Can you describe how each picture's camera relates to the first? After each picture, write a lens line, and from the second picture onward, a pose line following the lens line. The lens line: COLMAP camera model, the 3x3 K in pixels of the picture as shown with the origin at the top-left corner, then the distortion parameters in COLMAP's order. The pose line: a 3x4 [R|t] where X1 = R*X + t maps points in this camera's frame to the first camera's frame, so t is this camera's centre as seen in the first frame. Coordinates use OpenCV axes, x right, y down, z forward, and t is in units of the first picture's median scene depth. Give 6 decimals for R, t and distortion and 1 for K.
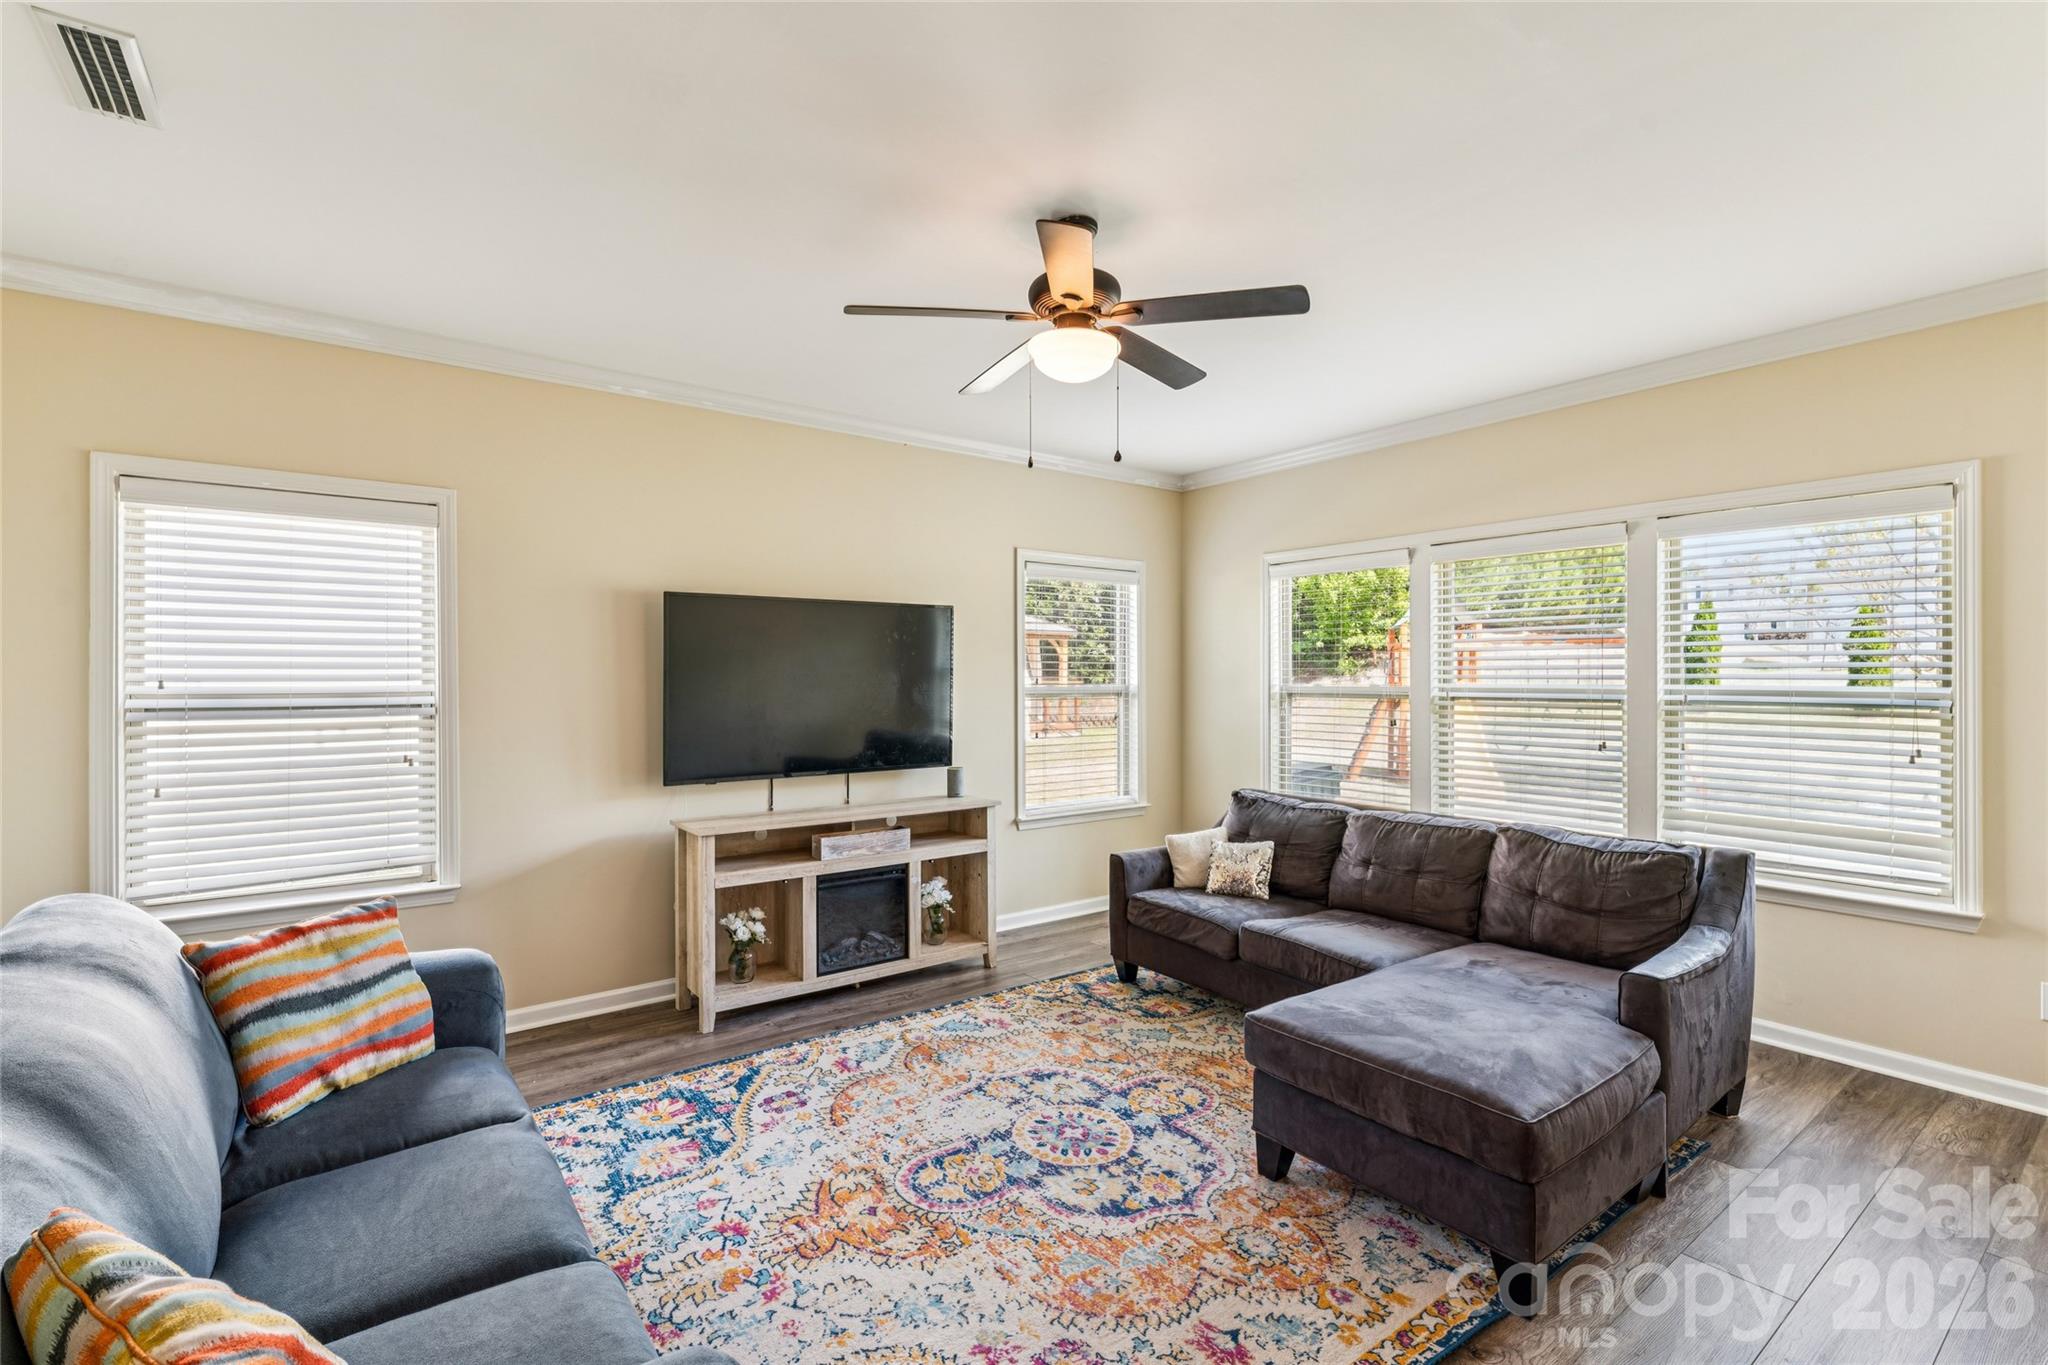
lens RADIAL K [[922.8, 0, 1030.2], [0, 922.8, 685.8], [0, 0, 1]] dist [0.000796, 0.000359]
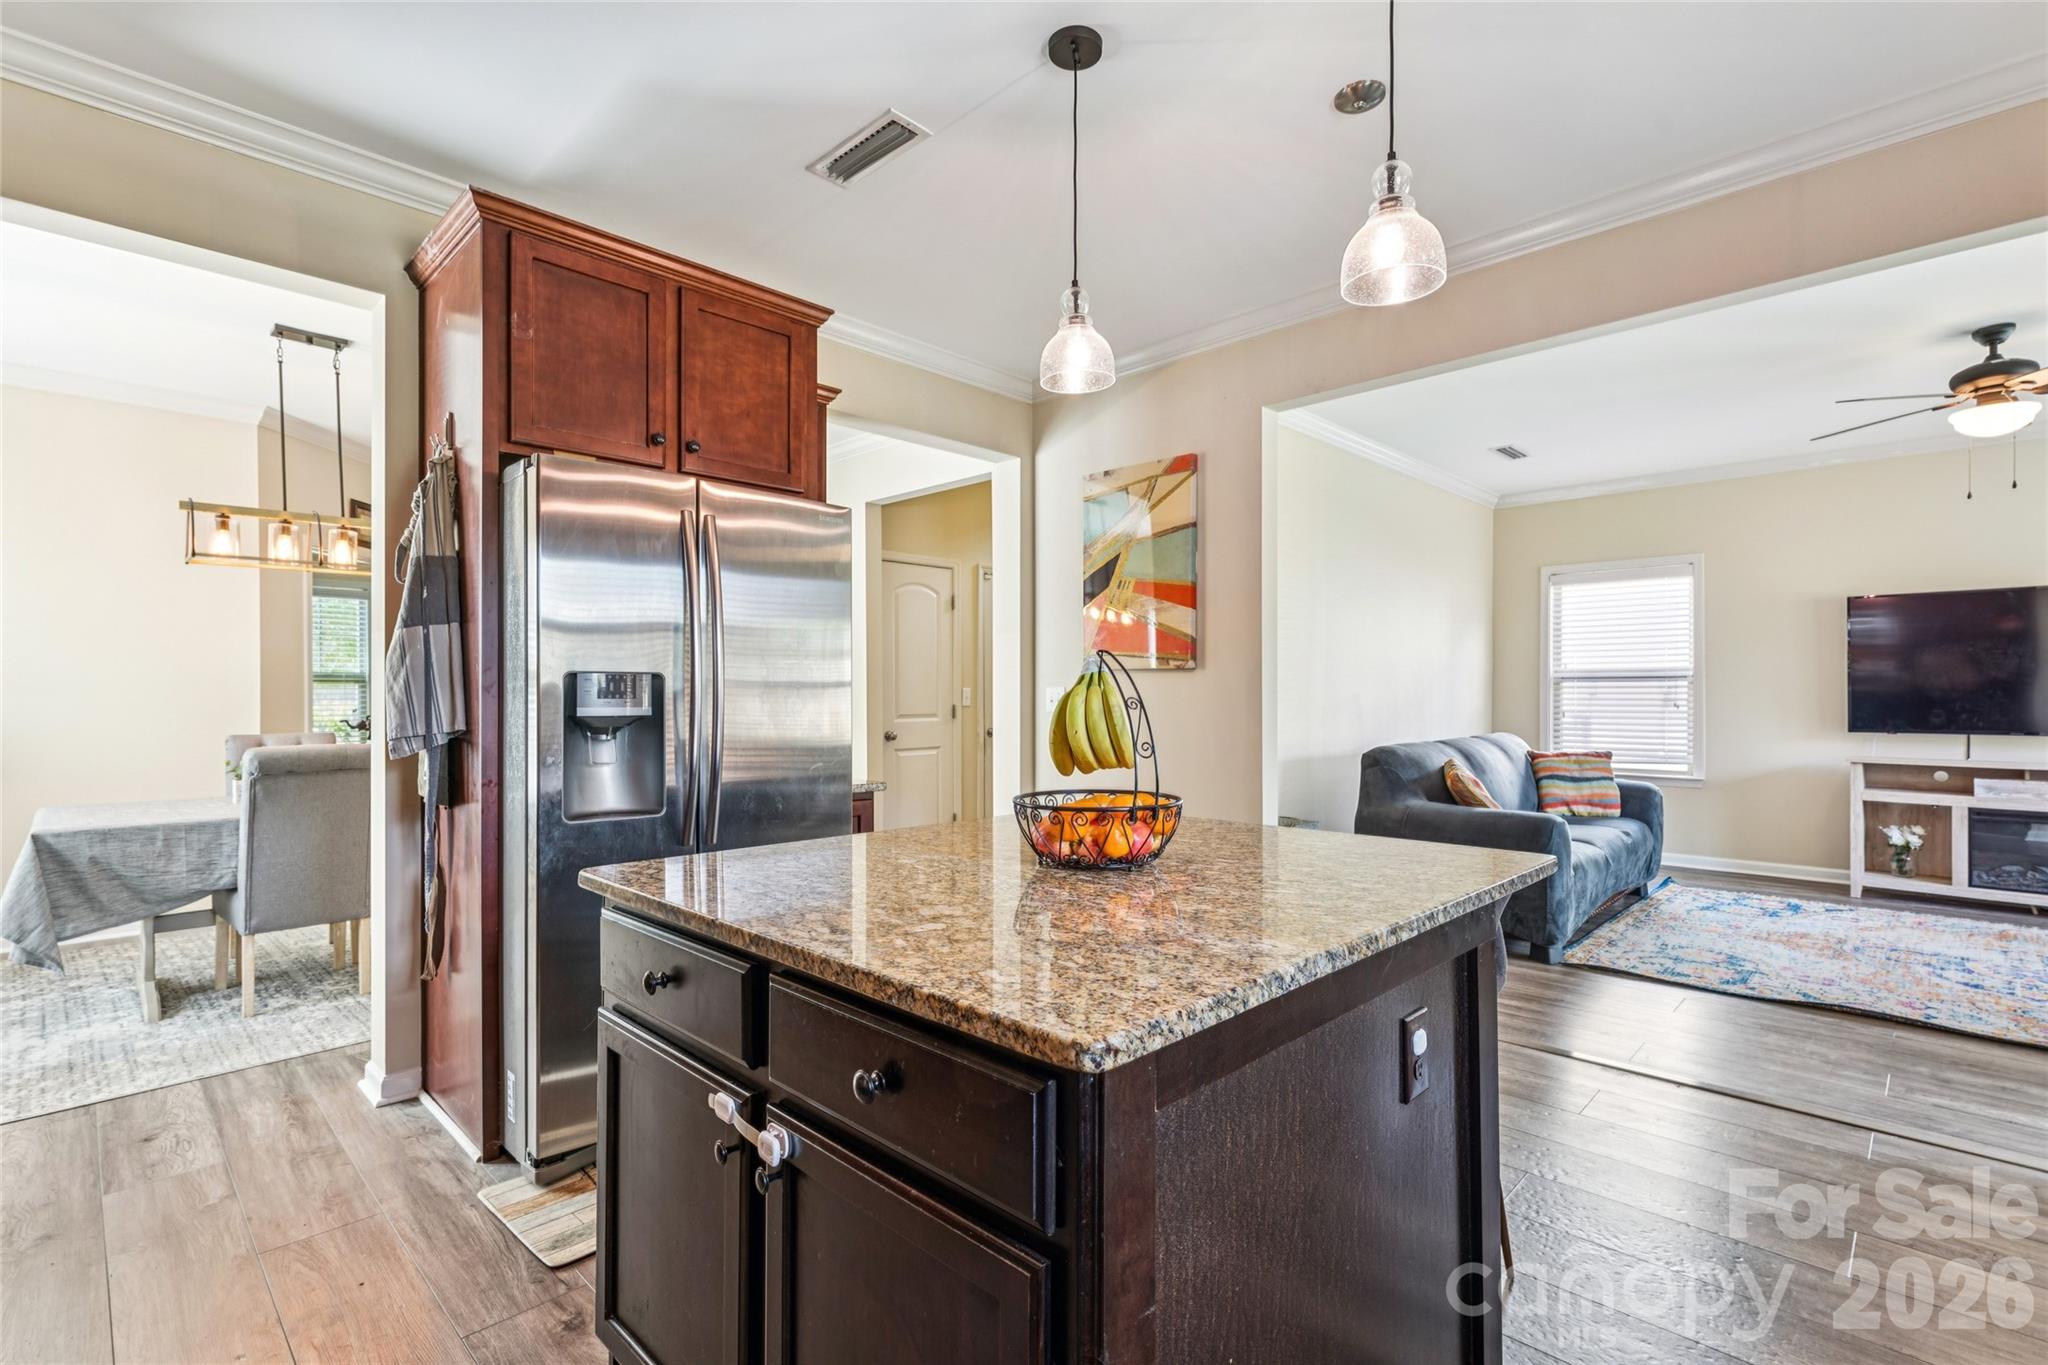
lens RADIAL K [[943.7, 0, 1024.0], [0, 943.7, 682.5], [0, 0, 1]] dist [-0.000307, -0.000600]
pose [[0.143492, -0.011721, -0.989582, 0.995134], [-0.007838, 0.999885, -0.012980, 0.068227], [0.989620, 0.009619, 0.143384, -0.548617]]
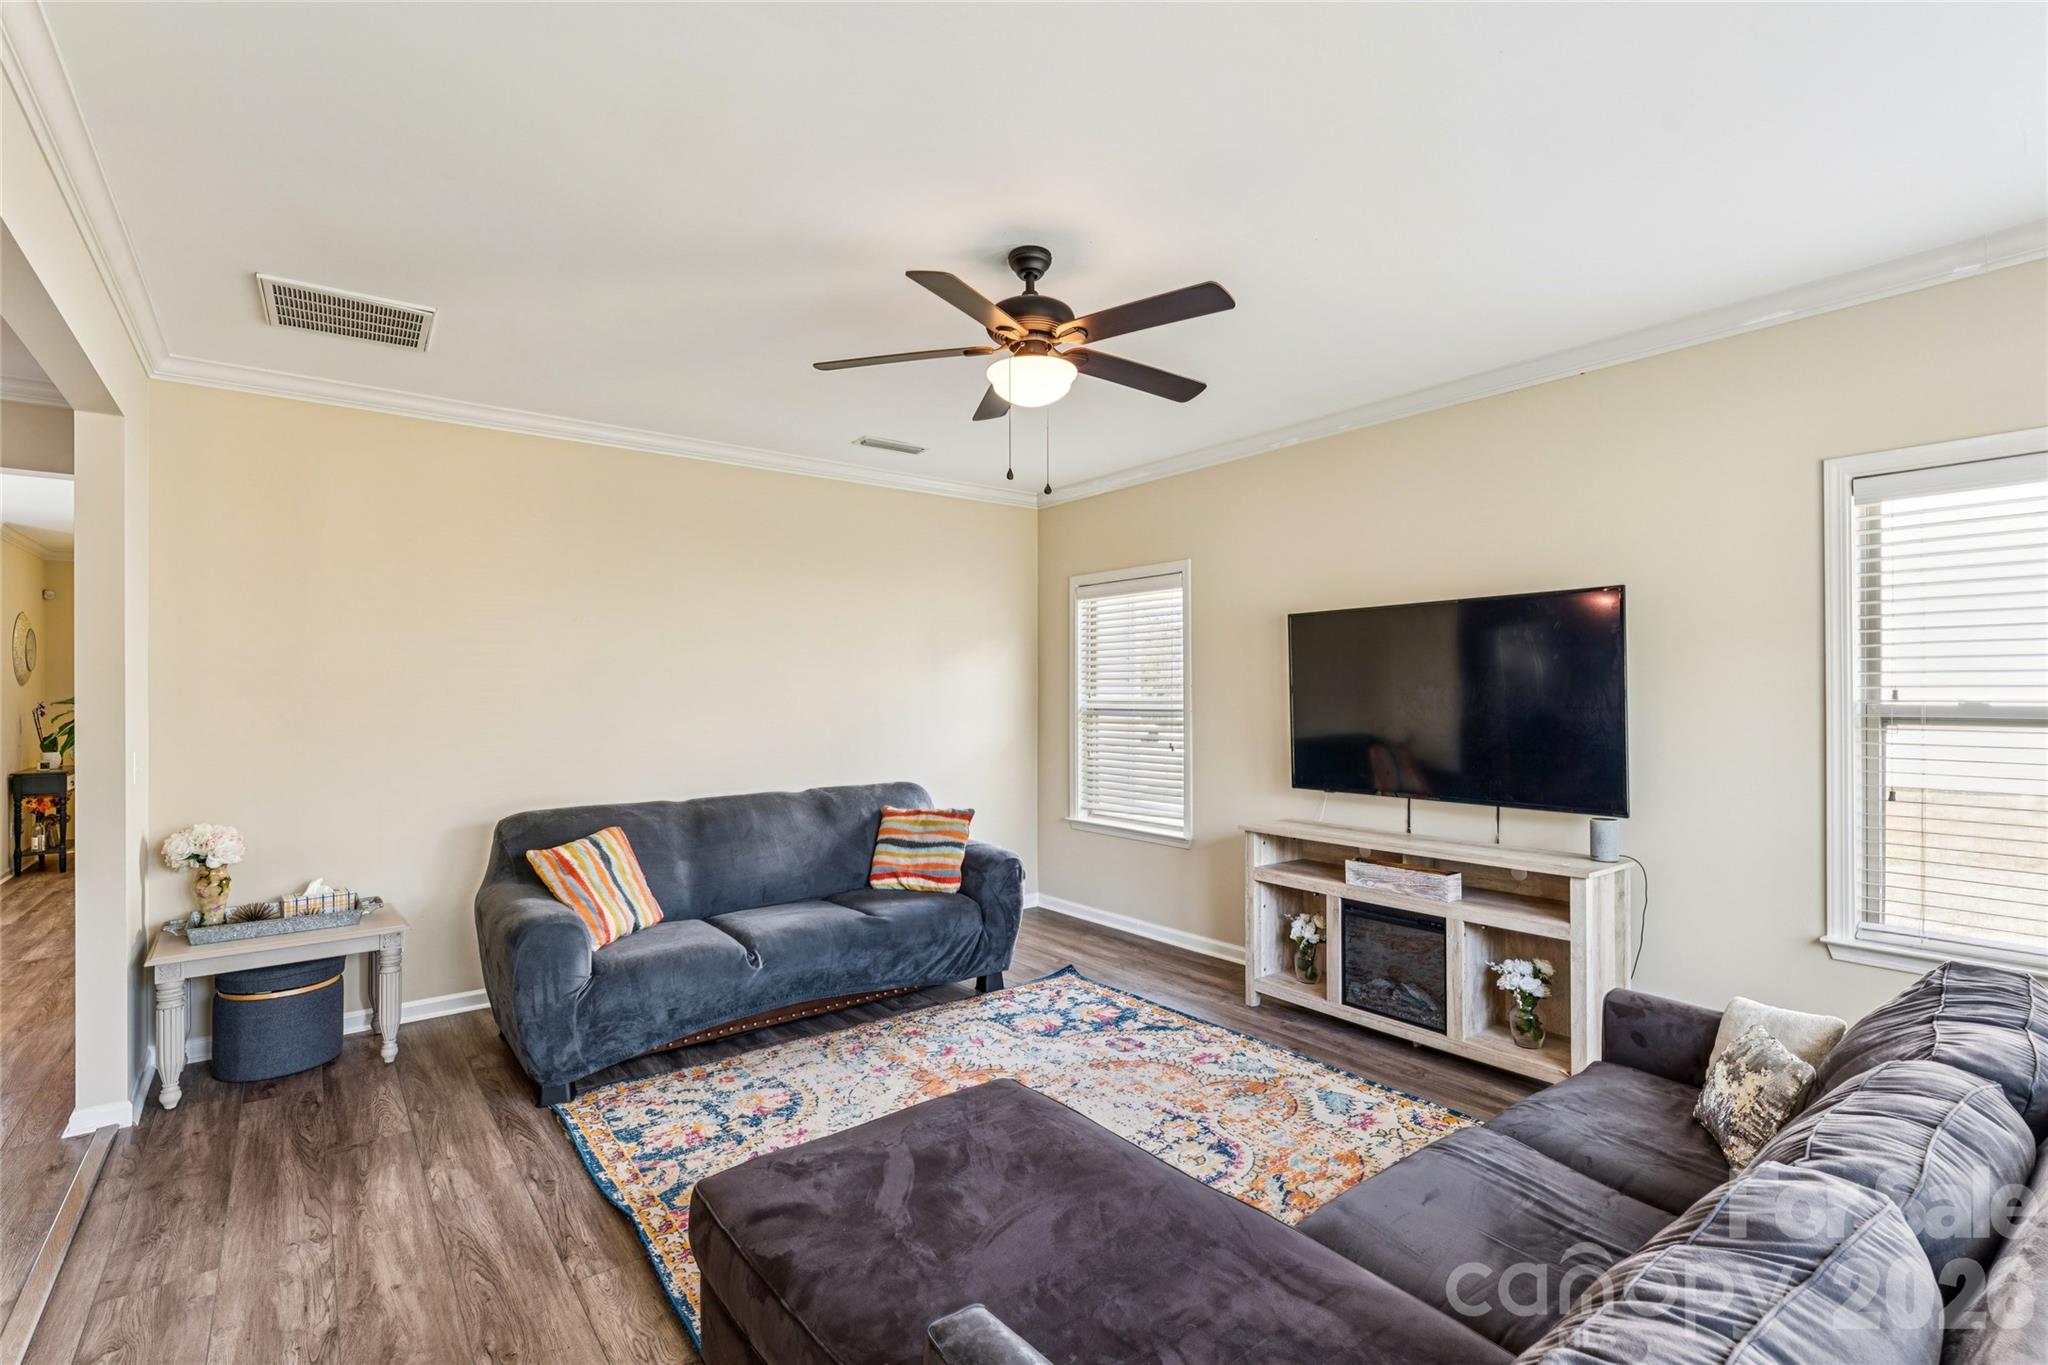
lens RADIAL K [[929.0, 0, 1024.5], [0, 929.0, 691.9], [0, 0, 1]] dist [0.001495, 0.000211]
pose [[0.013297, -0.000423, -0.999911, 0.830929], [-0.003697, 0.999993, -0.000472, -0.007188], [0.999905, 0.003703, 0.013296, 0.748643]]
